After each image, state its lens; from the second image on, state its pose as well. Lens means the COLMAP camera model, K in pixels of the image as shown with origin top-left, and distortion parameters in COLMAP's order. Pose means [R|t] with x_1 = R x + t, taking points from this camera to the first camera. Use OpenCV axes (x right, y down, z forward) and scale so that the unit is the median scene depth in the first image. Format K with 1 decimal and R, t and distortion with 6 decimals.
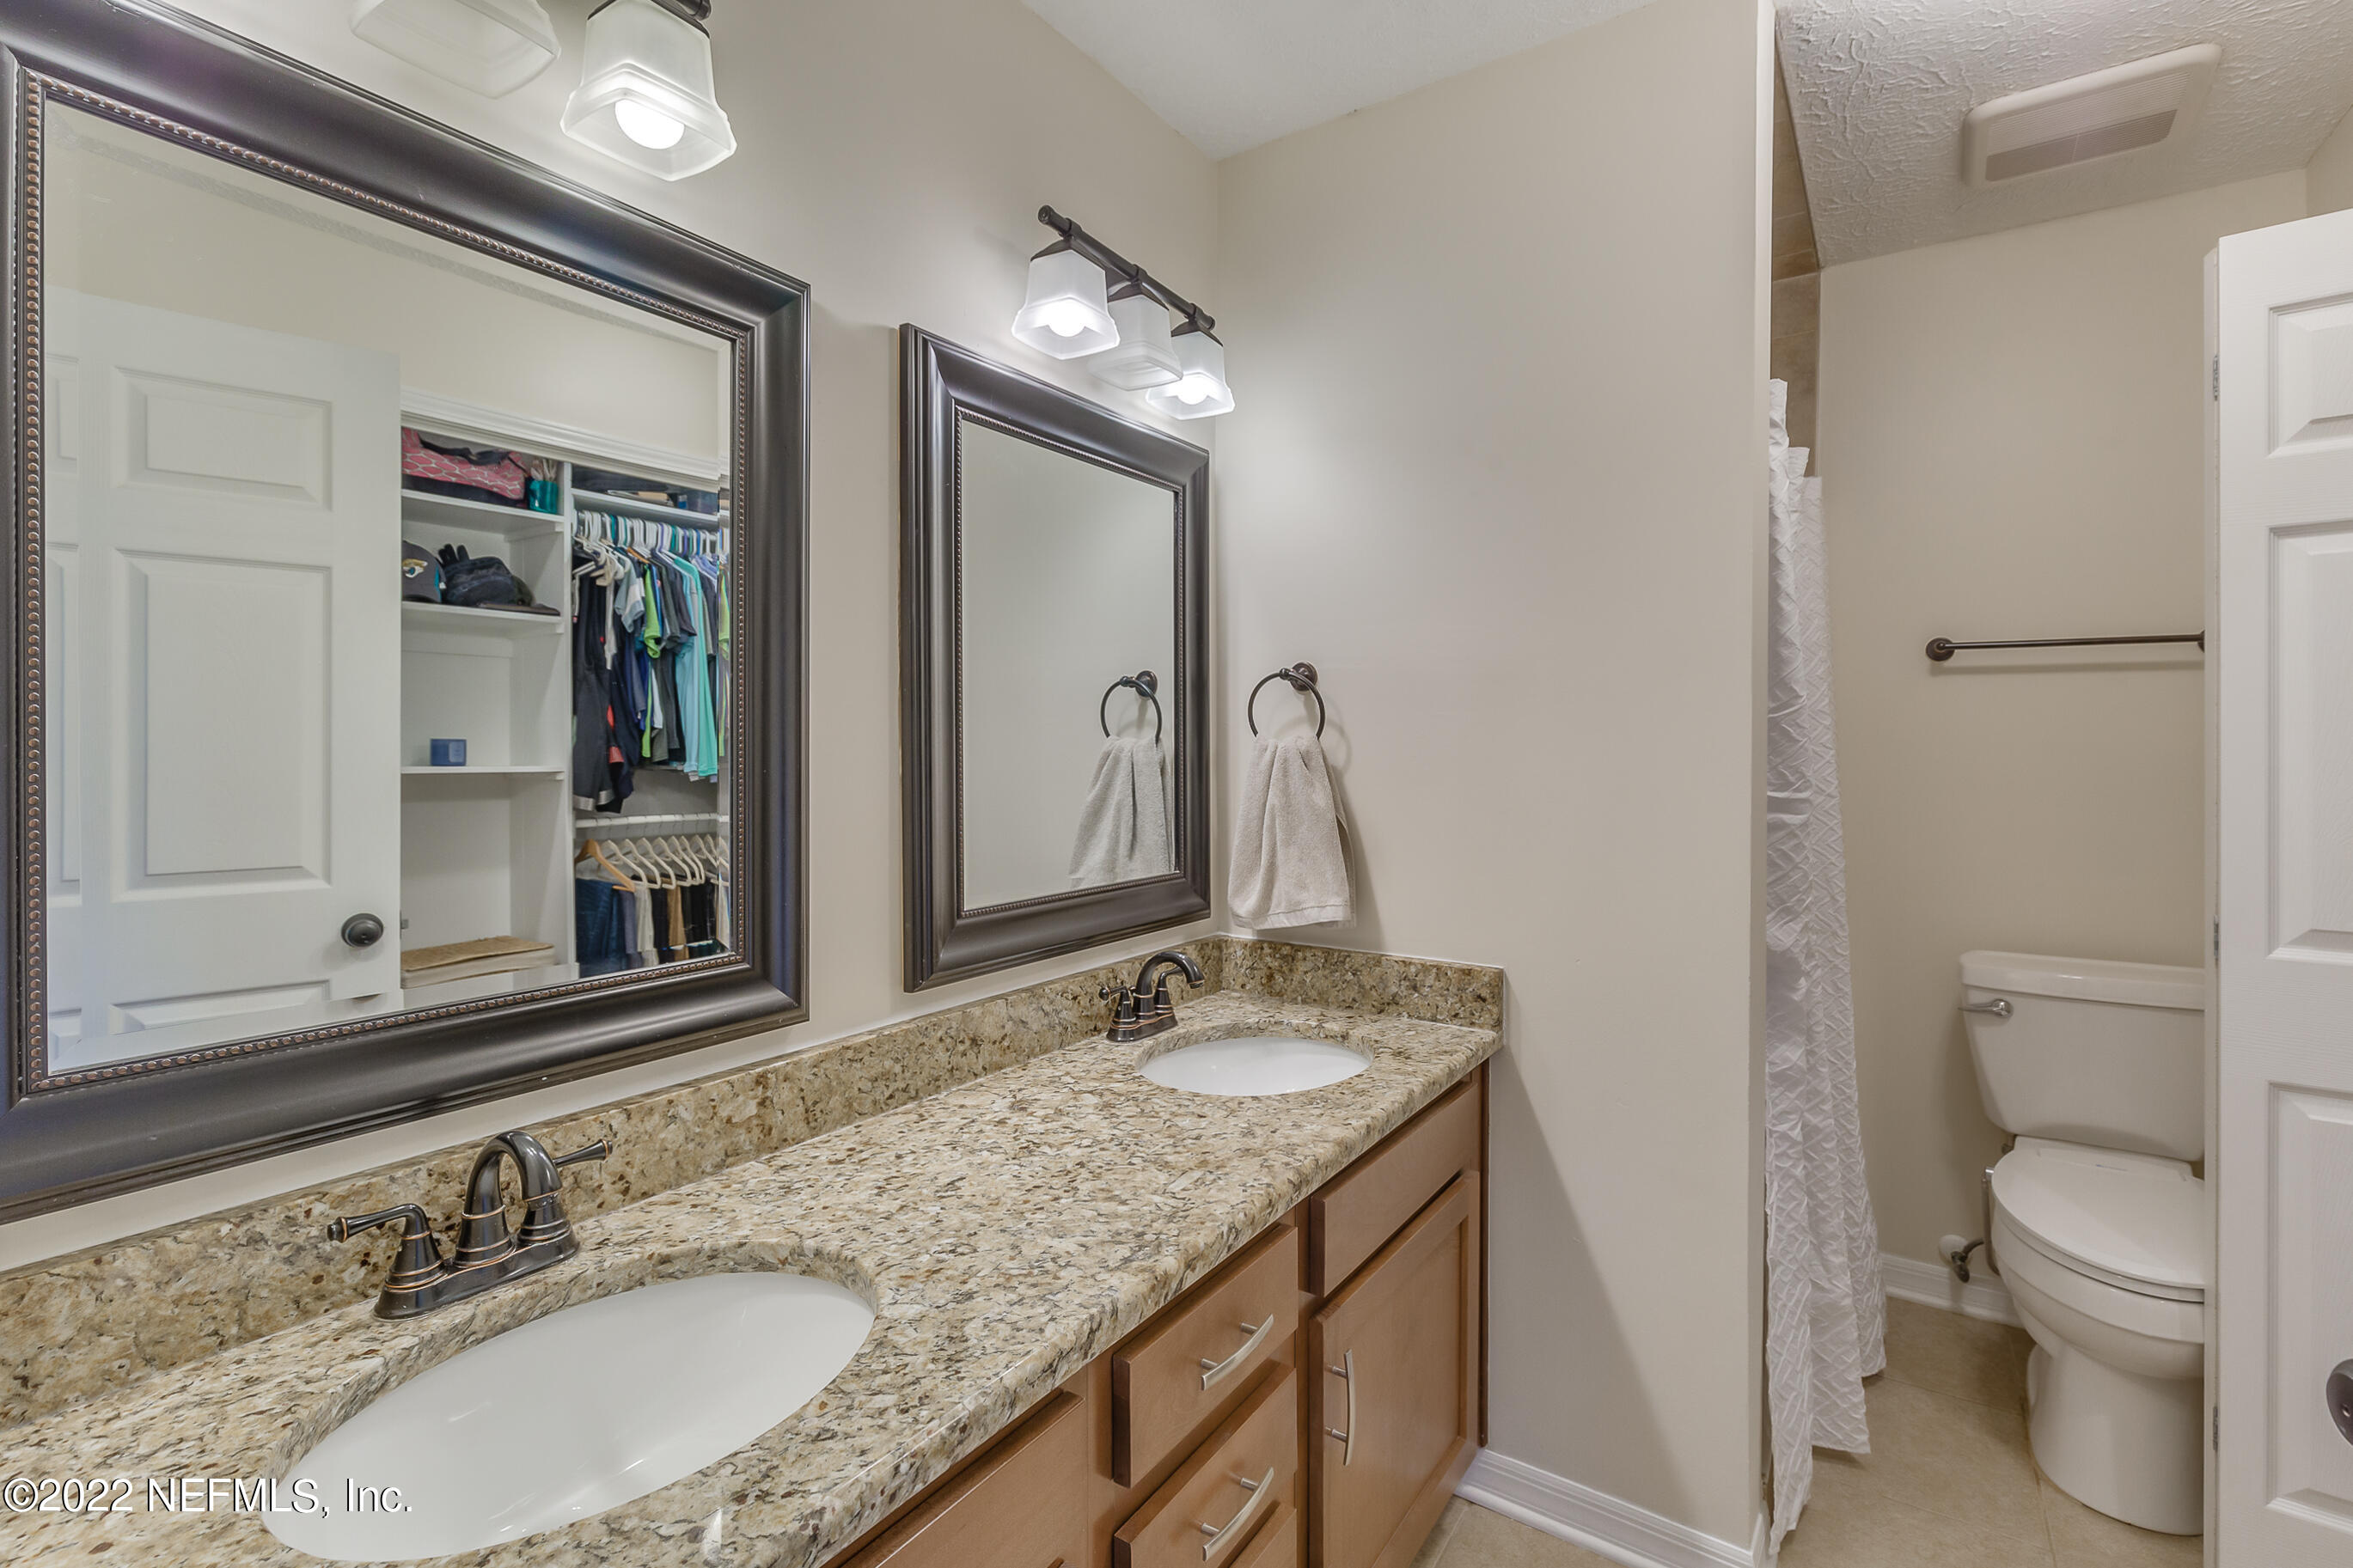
lens RADIAL K [[1073.2, 0, 1169.4], [0, 1073.2, 760.2], [0, 0, 1]] dist [0.000623, -0.000303]
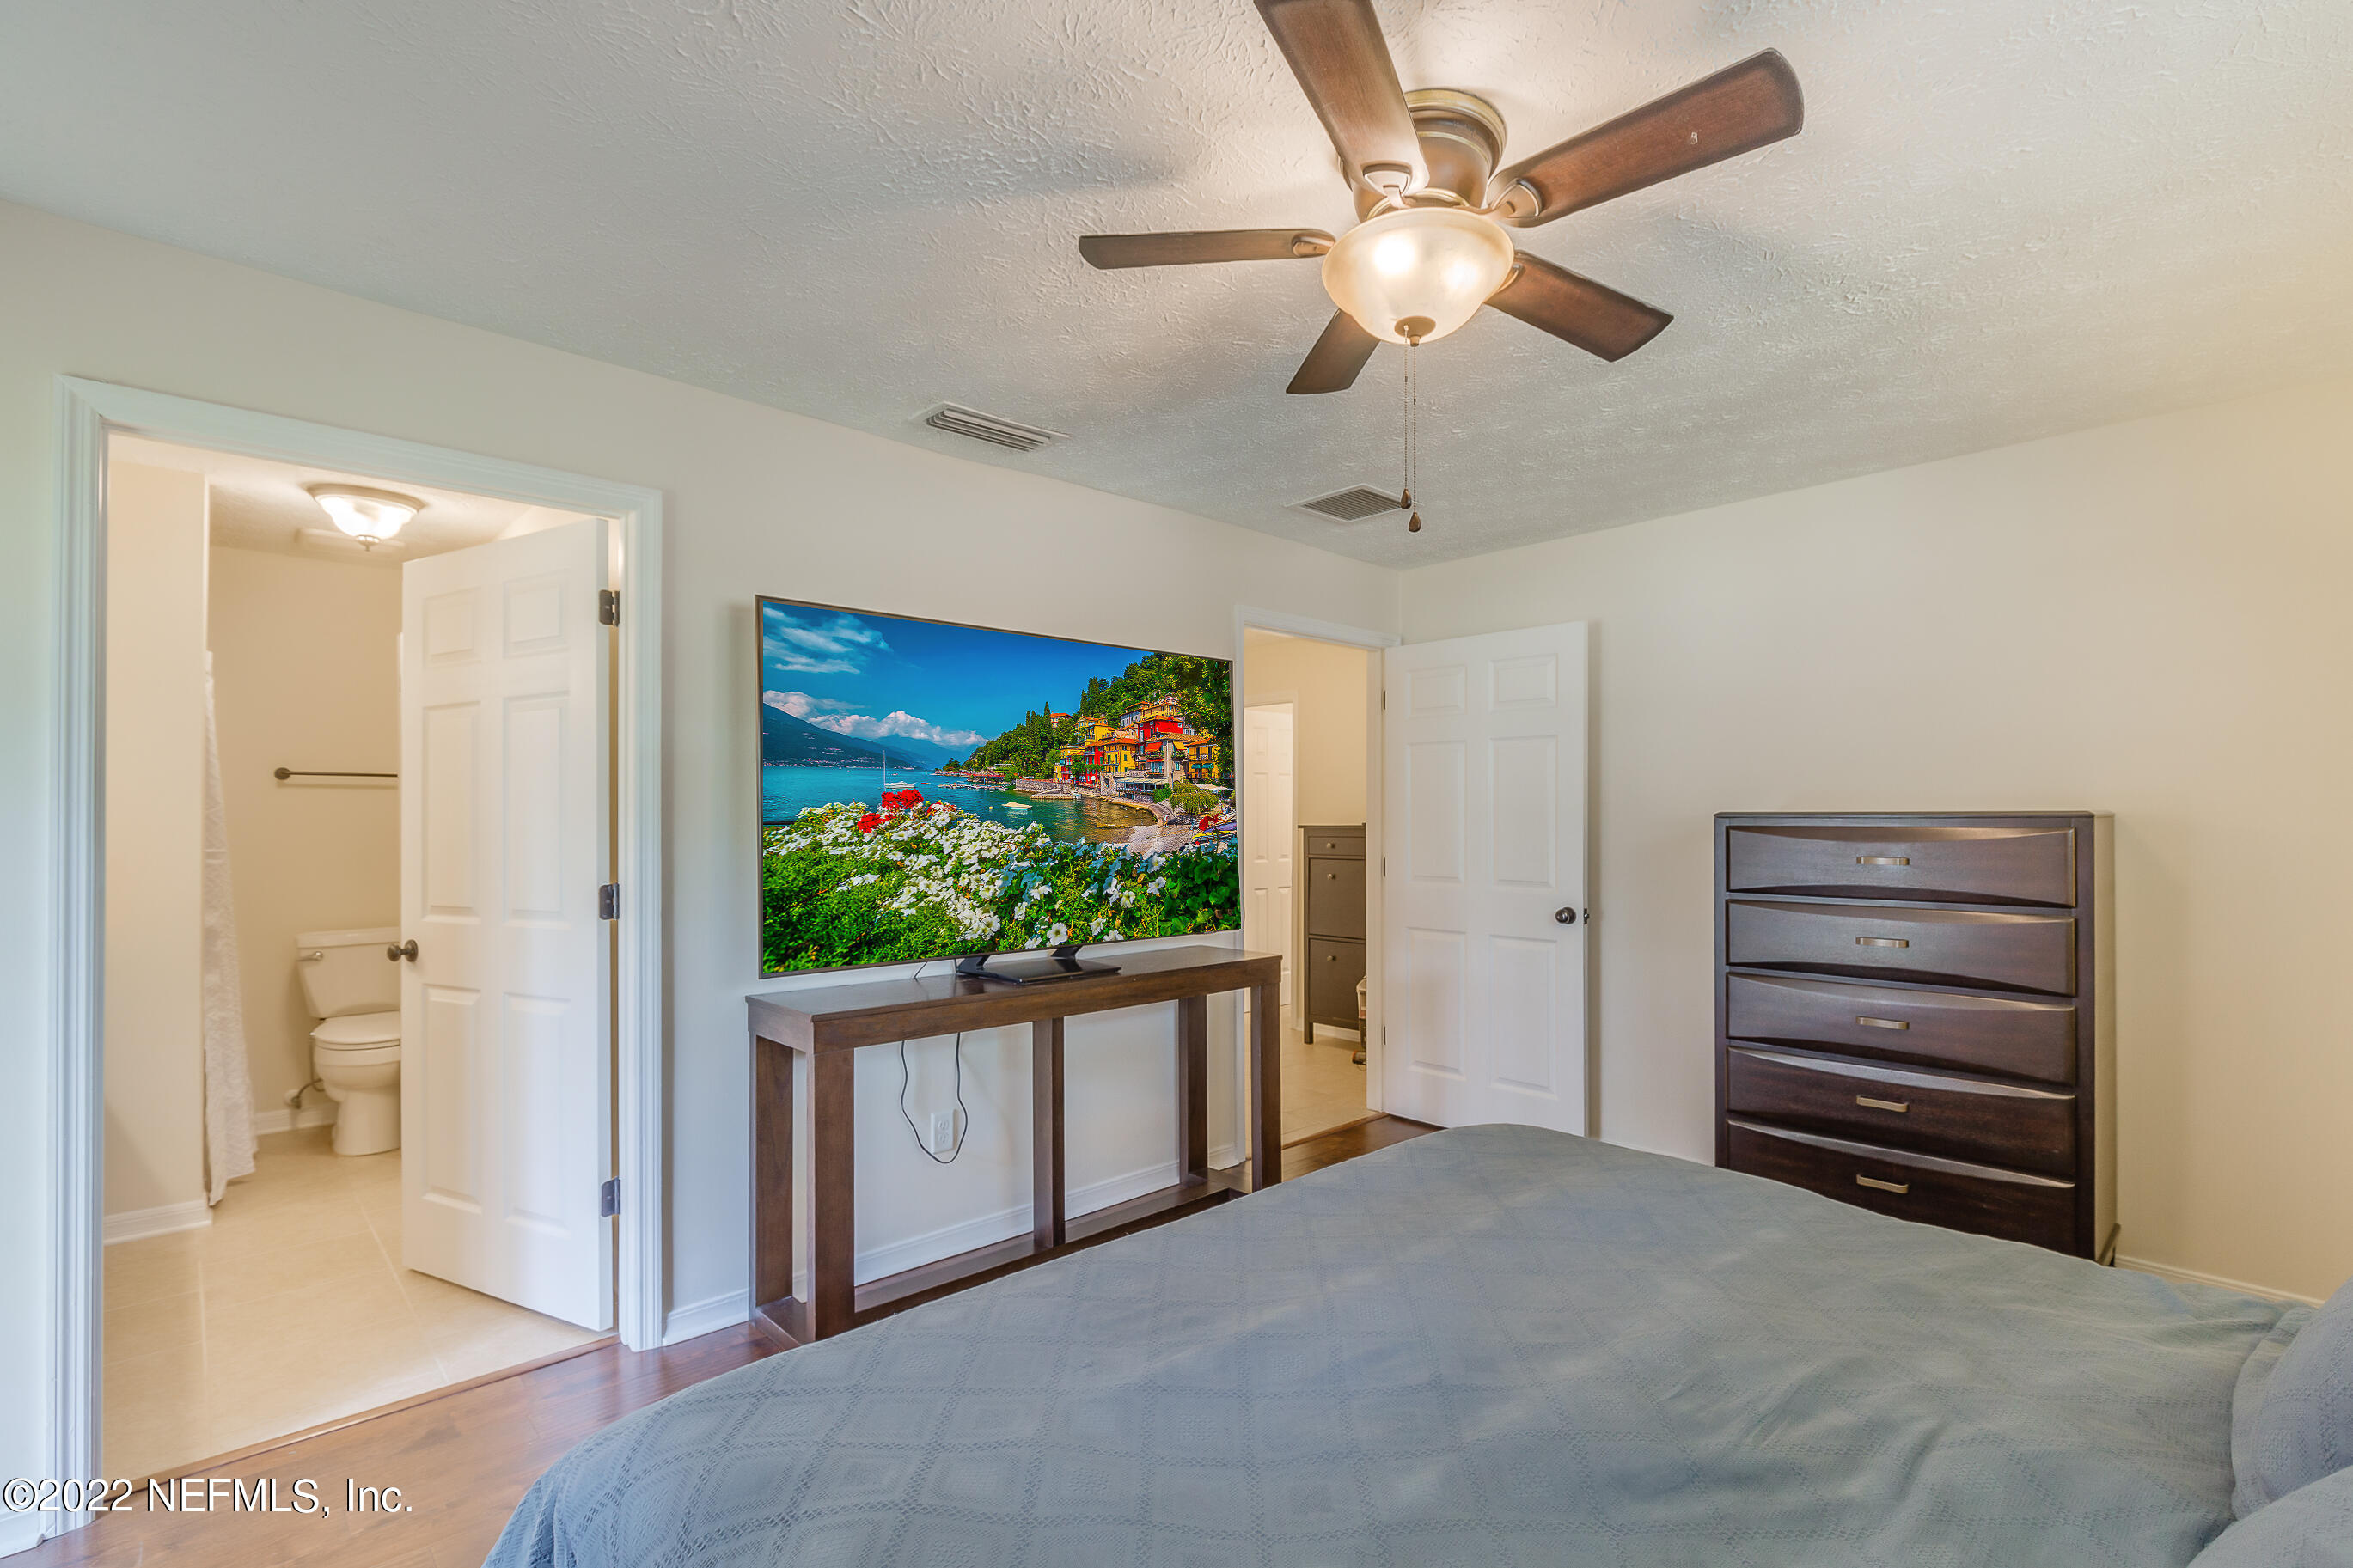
lens RADIAL K [[1073.2, 0, 1168.1], [0, 1073.2, 792.4], [0, 0, 1]] dist [0.000623, -0.000303]
pose [[0.234434, 0.017344, 0.971977, -0.806581], [0.024247, 0.999425, -0.023682, 0.010102], [-0.971830, 0.029119, 0.233879, -1.021307]]
